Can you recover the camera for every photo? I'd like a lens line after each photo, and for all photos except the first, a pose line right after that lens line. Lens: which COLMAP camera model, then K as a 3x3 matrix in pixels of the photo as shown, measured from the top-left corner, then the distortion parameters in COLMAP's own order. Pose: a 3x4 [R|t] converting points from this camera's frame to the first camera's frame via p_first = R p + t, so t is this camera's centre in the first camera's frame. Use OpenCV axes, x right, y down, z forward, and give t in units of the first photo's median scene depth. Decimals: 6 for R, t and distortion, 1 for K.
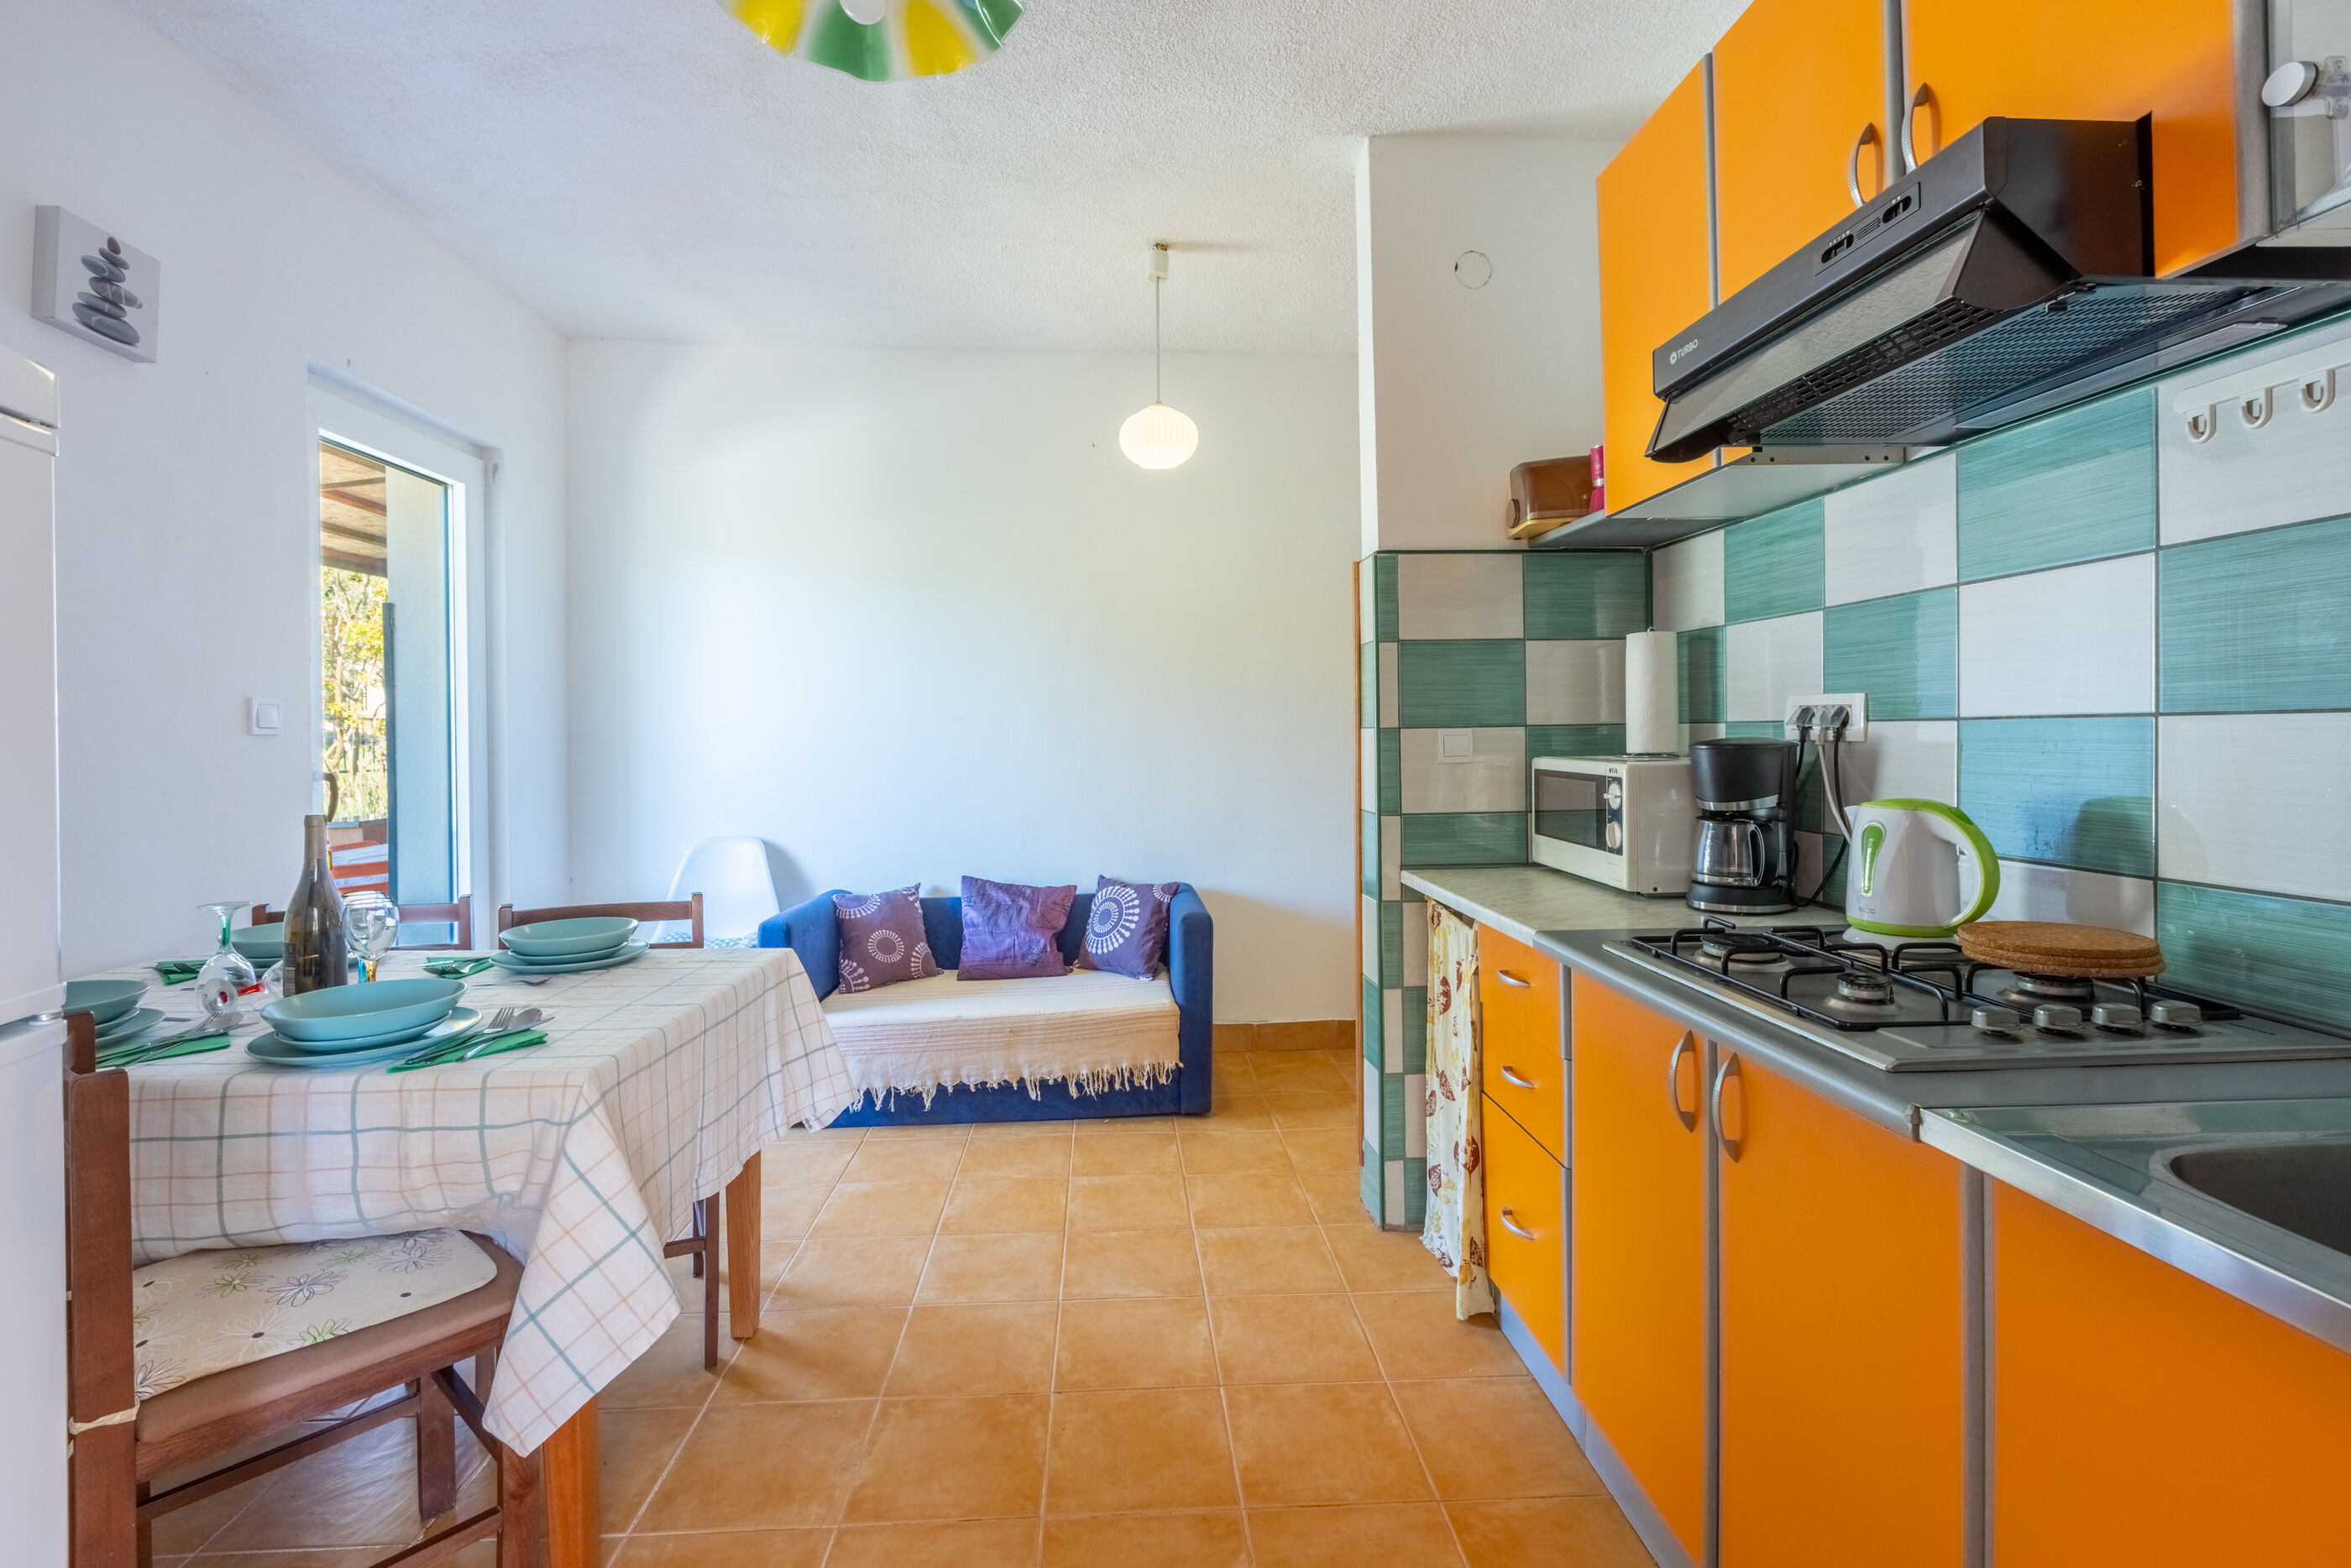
lens RADIAL K [[1077.1, 0, 1158.8], [0, 1077.1, 750.0], [0, 0, 1]] dist [0.000195, 0.000039]
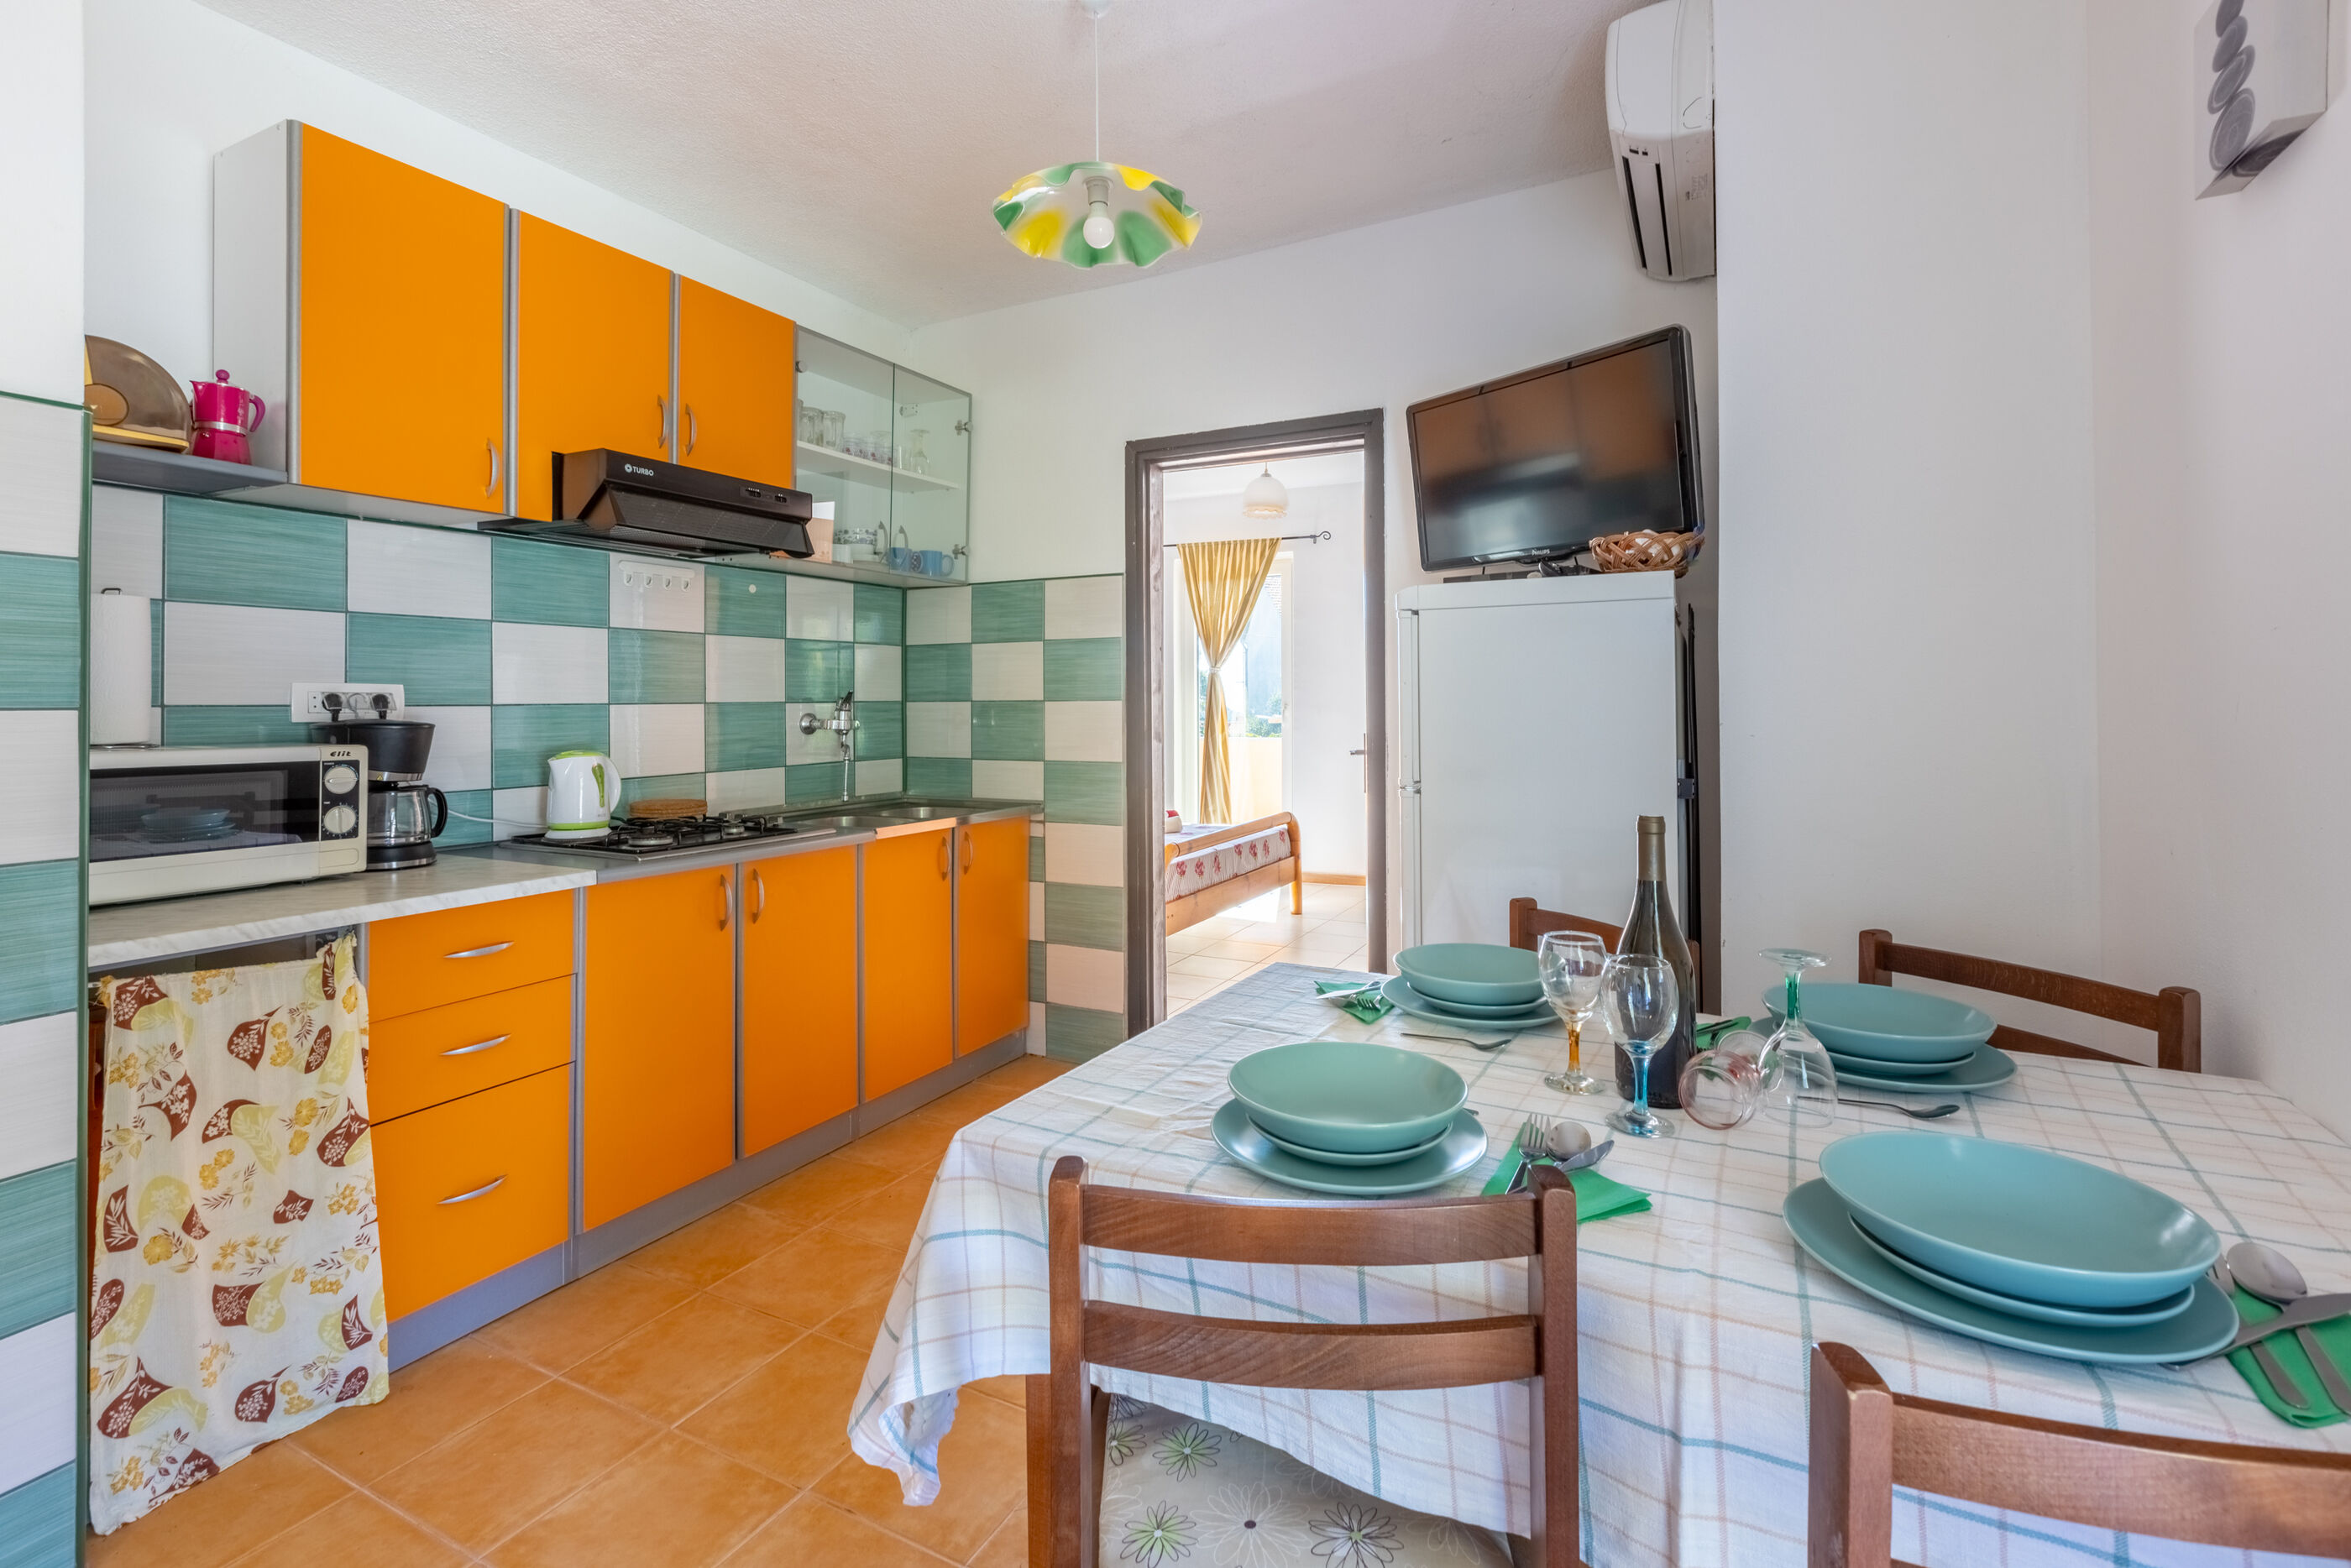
lens RADIAL K [[1058.2, 0, 1184.2], [0, 1058.2, 716.4], [0, 0, 1]] dist [0.001143, -0.000314]
pose [[-0.867400, 0.006548, 0.497568, -0.778079], [0.020741, 0.999520, 0.023003, -0.022802], [-0.497179, 0.030273, -0.867120, 1.560770]]
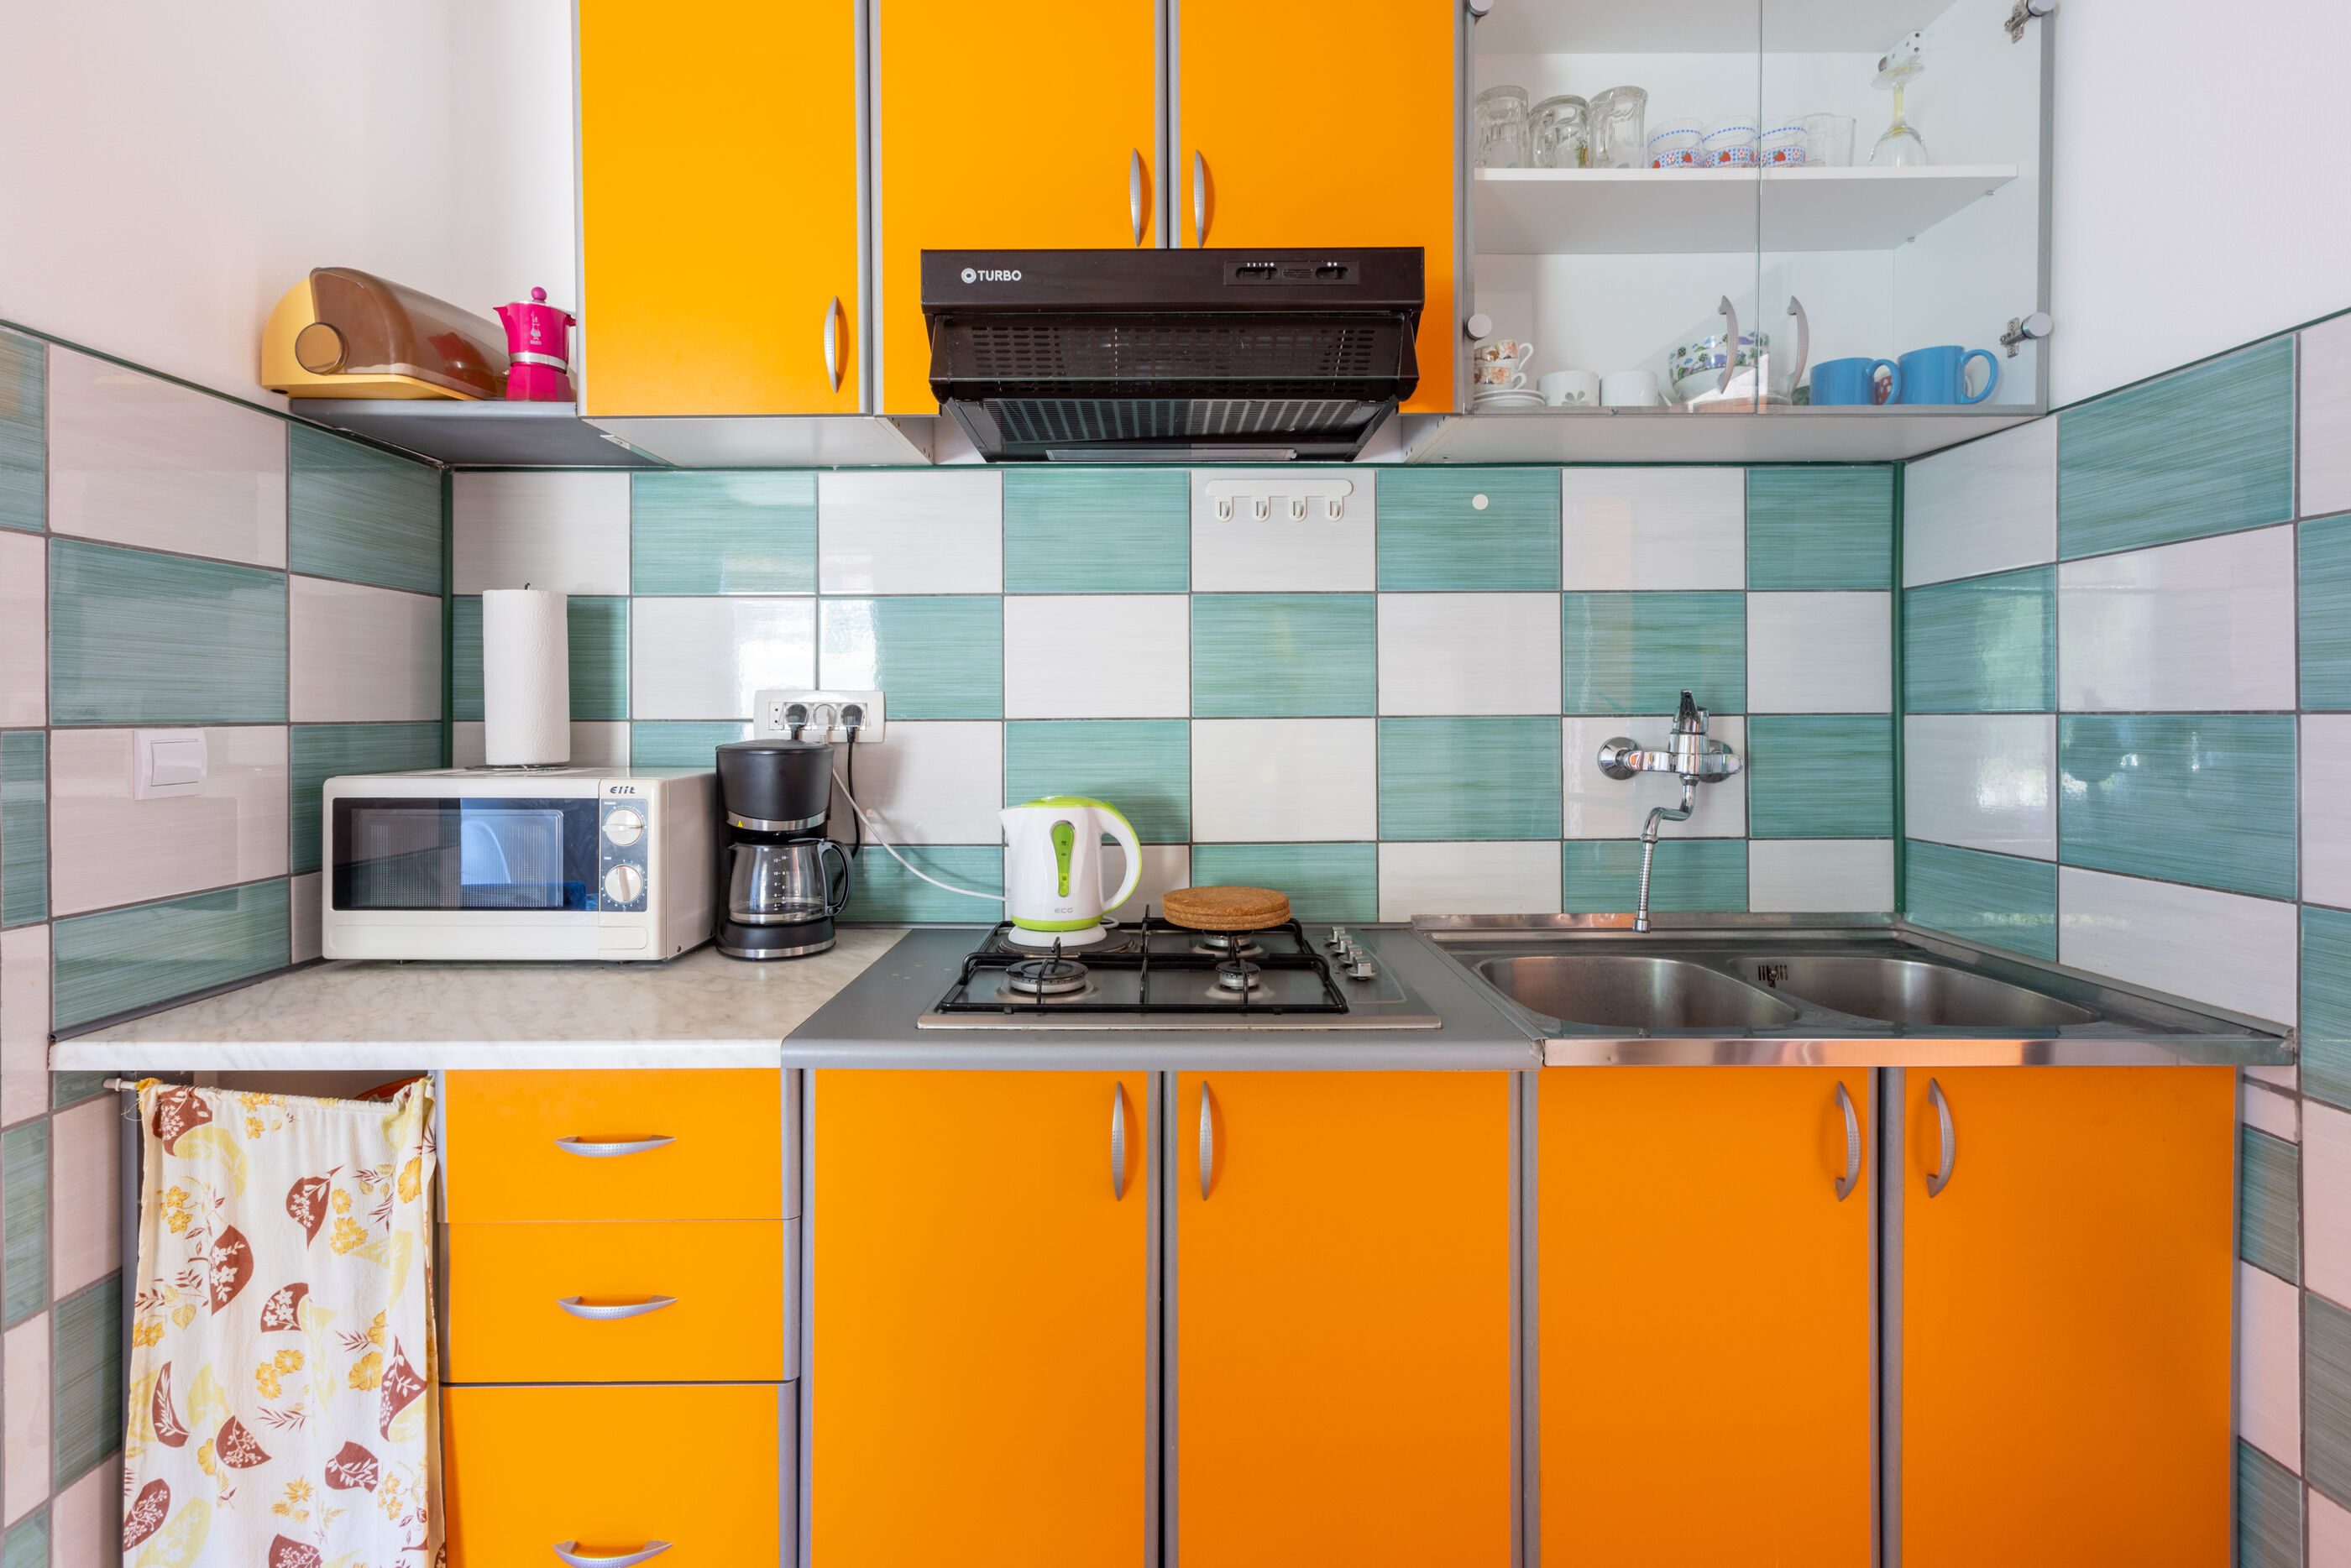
lens RADIAL K [[1058.2, 0, 1184.2], [0, 1058.2, 716.4], [0, 0, 1]] dist [0.001143, -0.000314]
pose [[0.049232, 0.009922, 0.998738, -0.253246], [0.018376, 0.999772, -0.010838, -0.015060], [-0.998618, 0.018886, 0.049039, 0.653280]]
